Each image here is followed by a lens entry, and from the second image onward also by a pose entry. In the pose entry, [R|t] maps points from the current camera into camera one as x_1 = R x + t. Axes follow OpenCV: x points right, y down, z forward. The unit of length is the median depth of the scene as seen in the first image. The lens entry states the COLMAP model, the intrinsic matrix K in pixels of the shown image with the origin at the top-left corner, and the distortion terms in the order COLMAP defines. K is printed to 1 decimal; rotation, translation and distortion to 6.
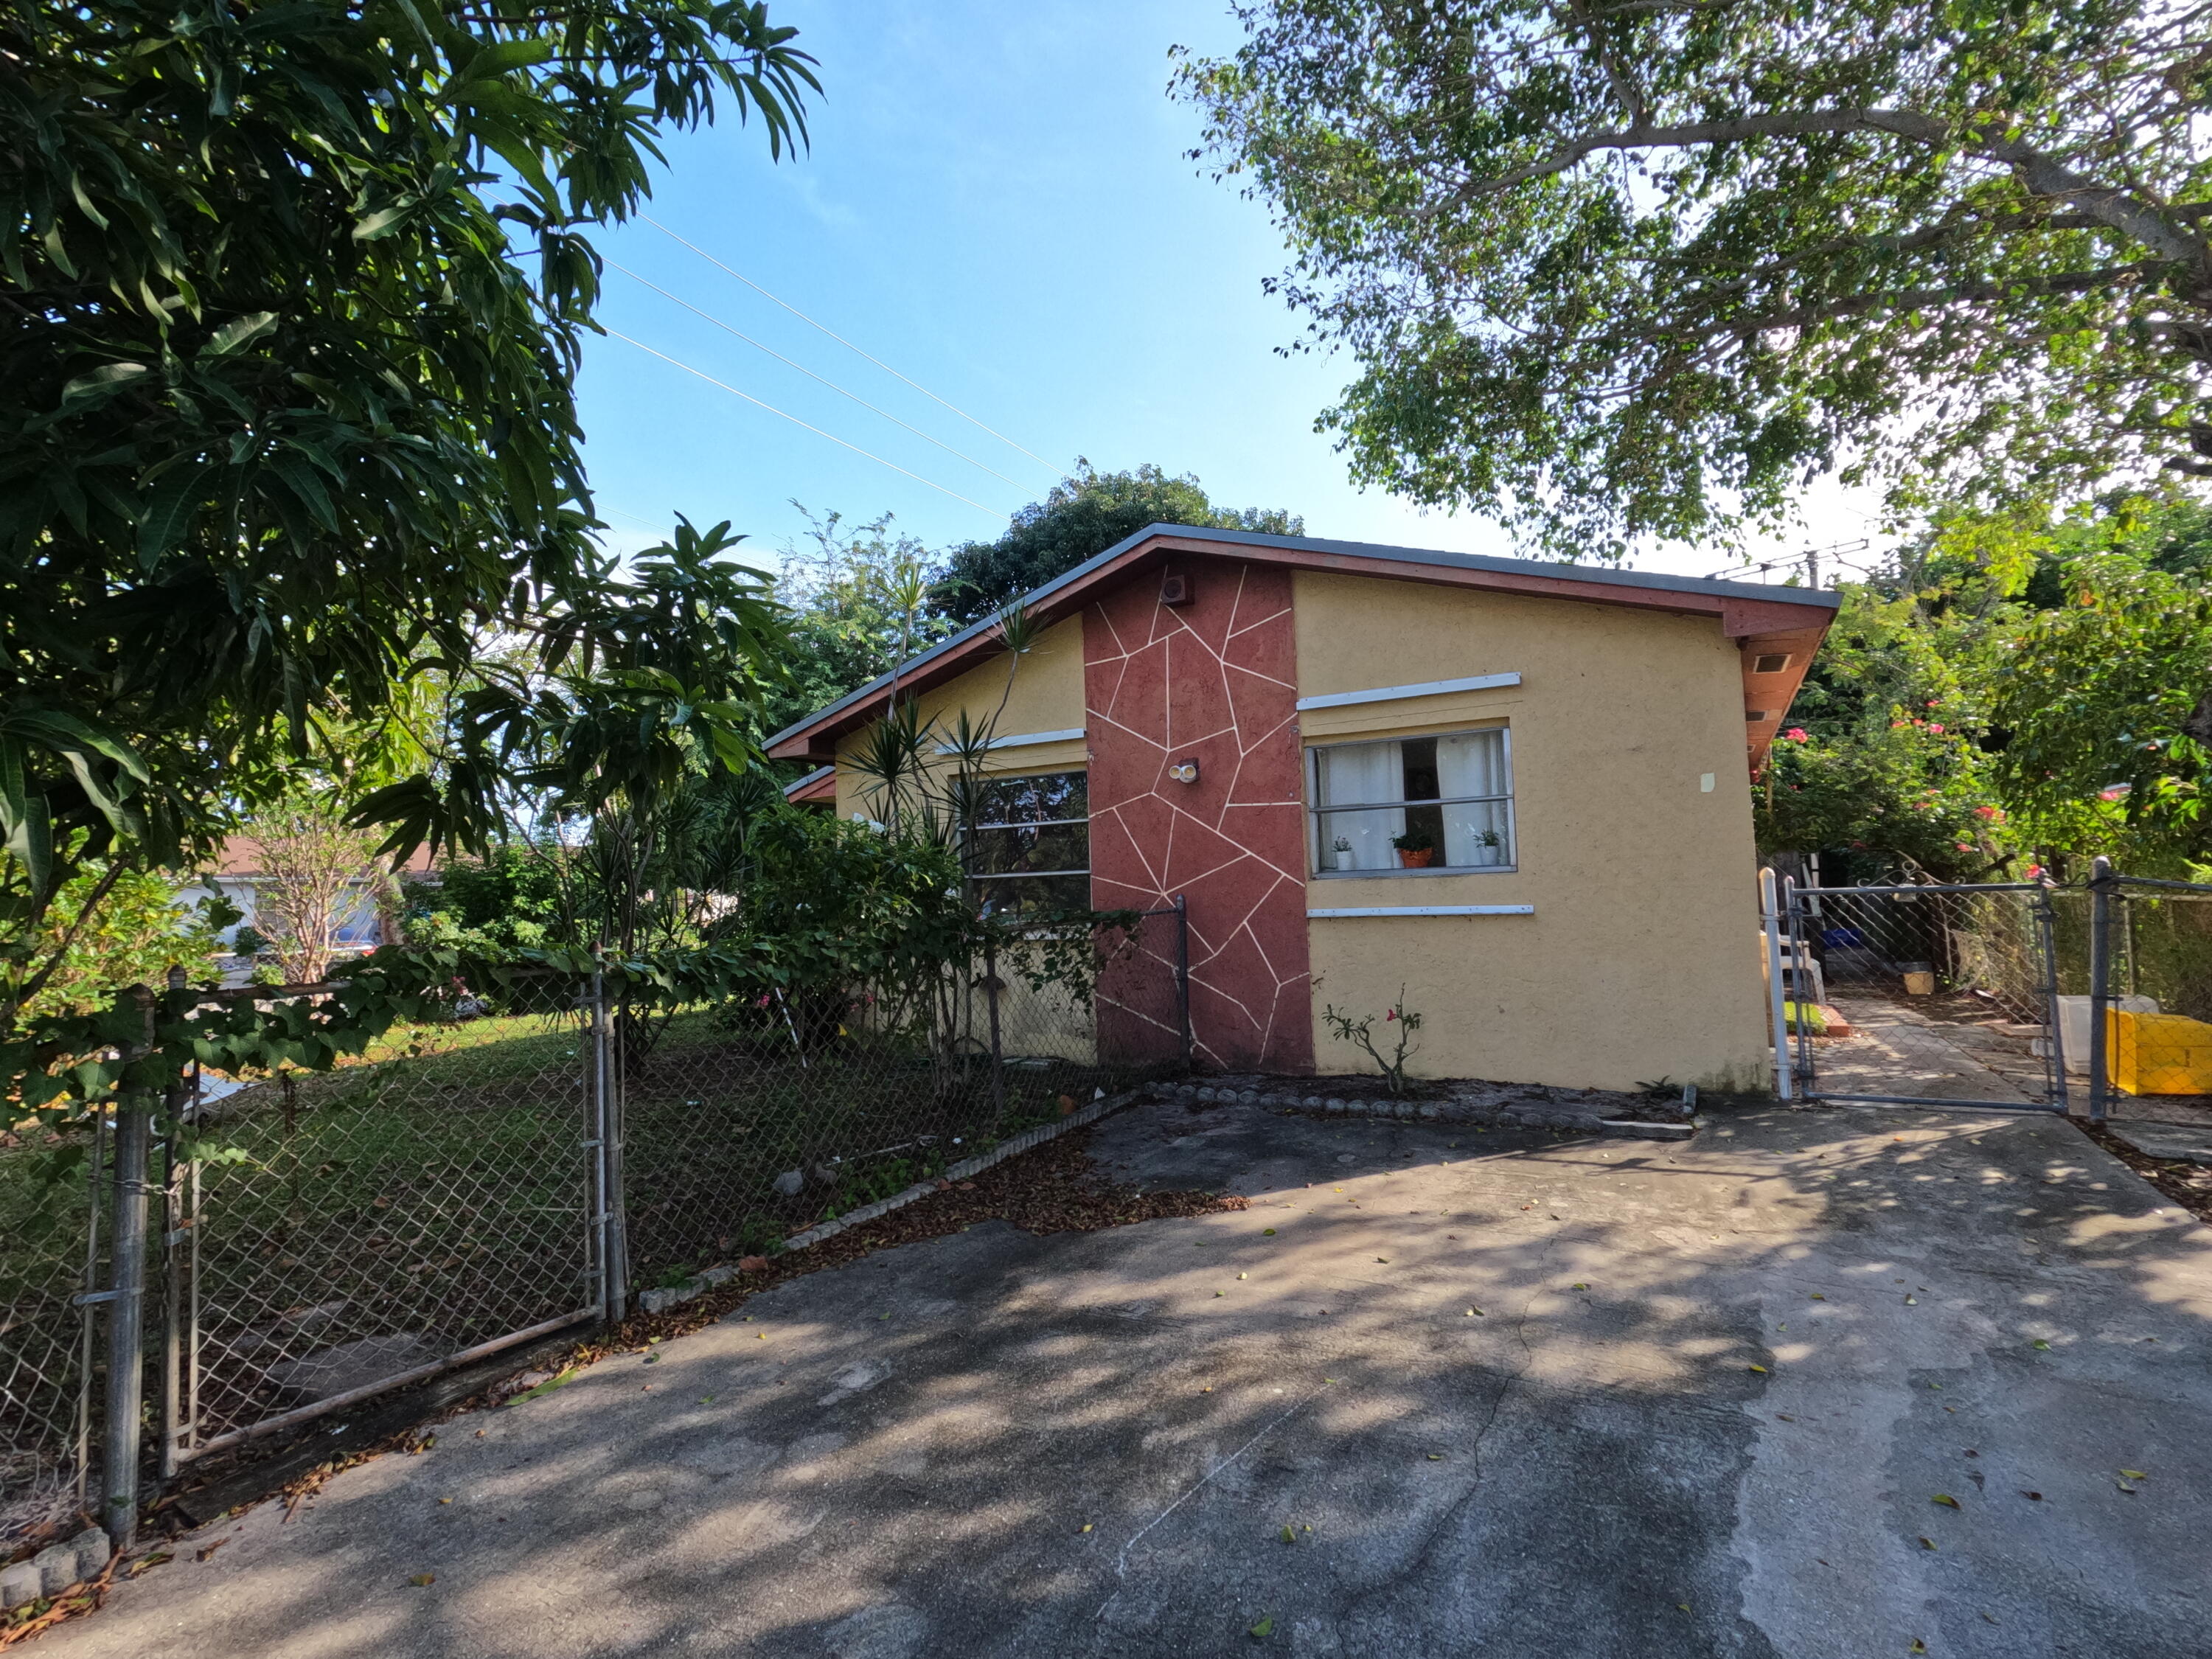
lens RADIAL K [[1053.7, 0, 1105.6], [0, 1053.7, 834.2], [0, 0, 1]] dist [-0.000089, 0.000453]
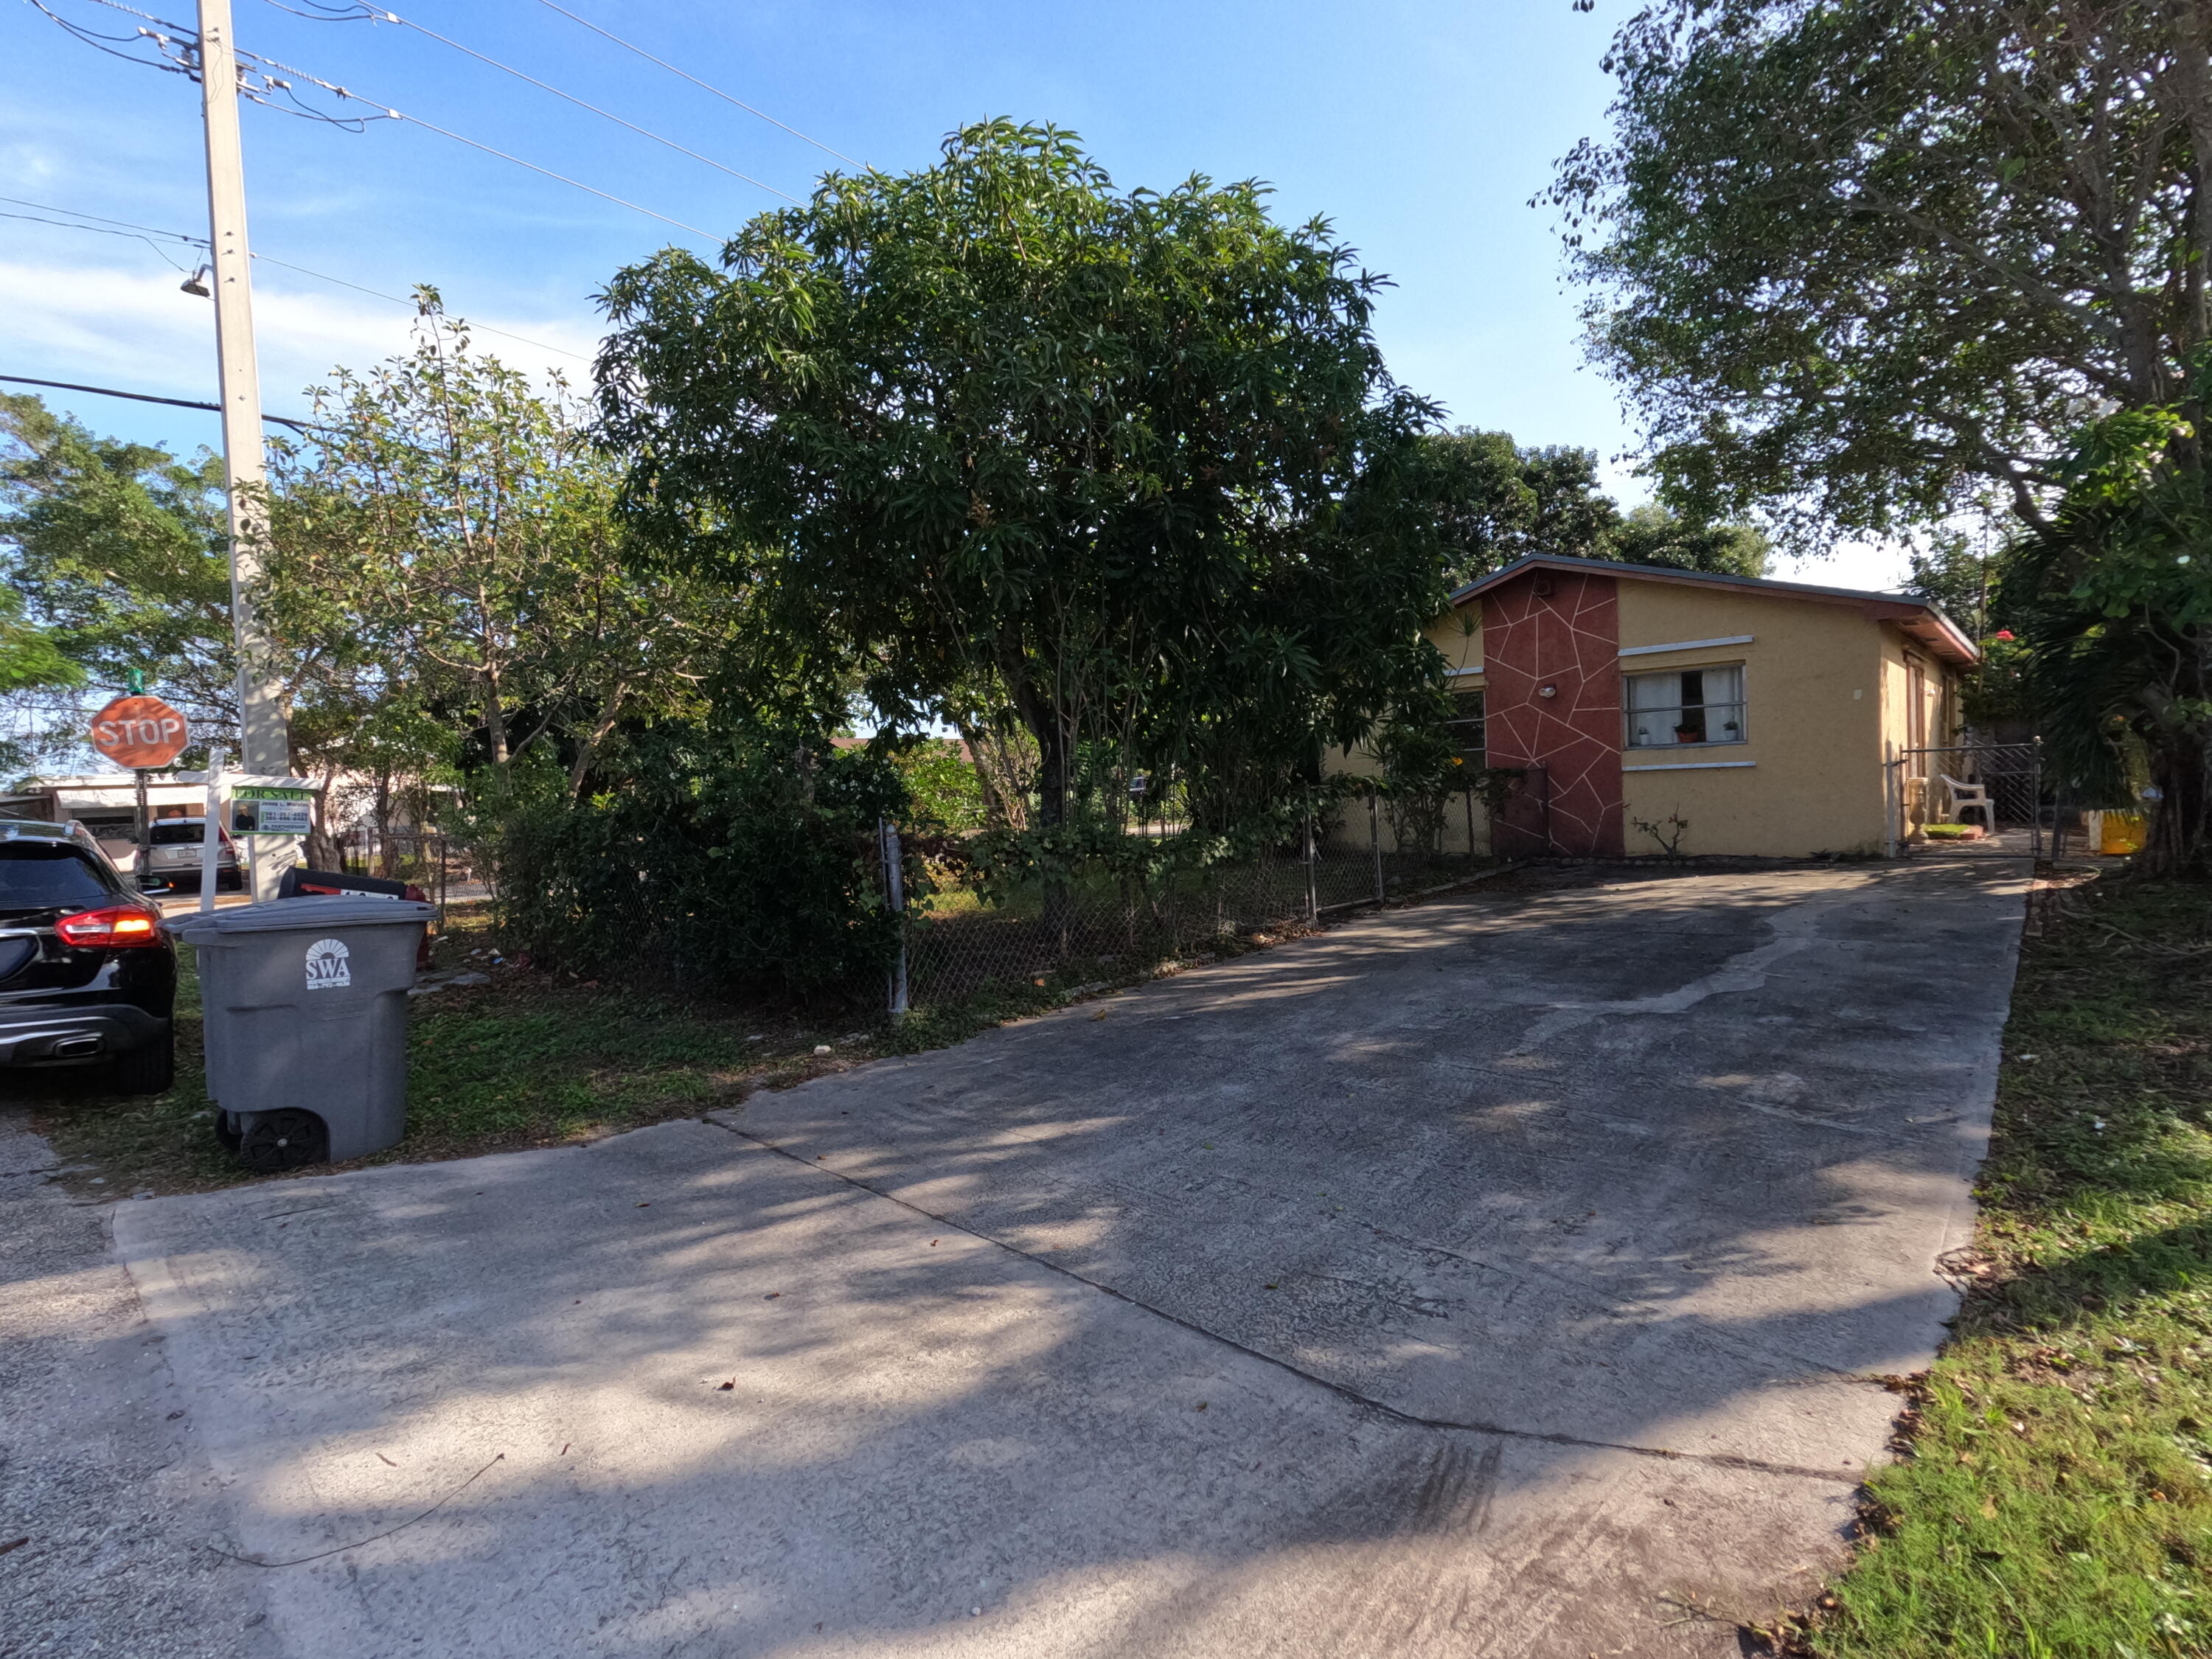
lens RADIAL K [[1053.7, 0, 1104.3], [0, 1053.7, 836.4], [0, 0, 1]] dist [-0.000089, 0.000453]
pose [[0.974660, -0.001602, -0.223684, -0.274289], [0.025901, 0.994056, 0.105742, -0.025188], [0.222185, -0.108856, 0.968909, -0.981507]]
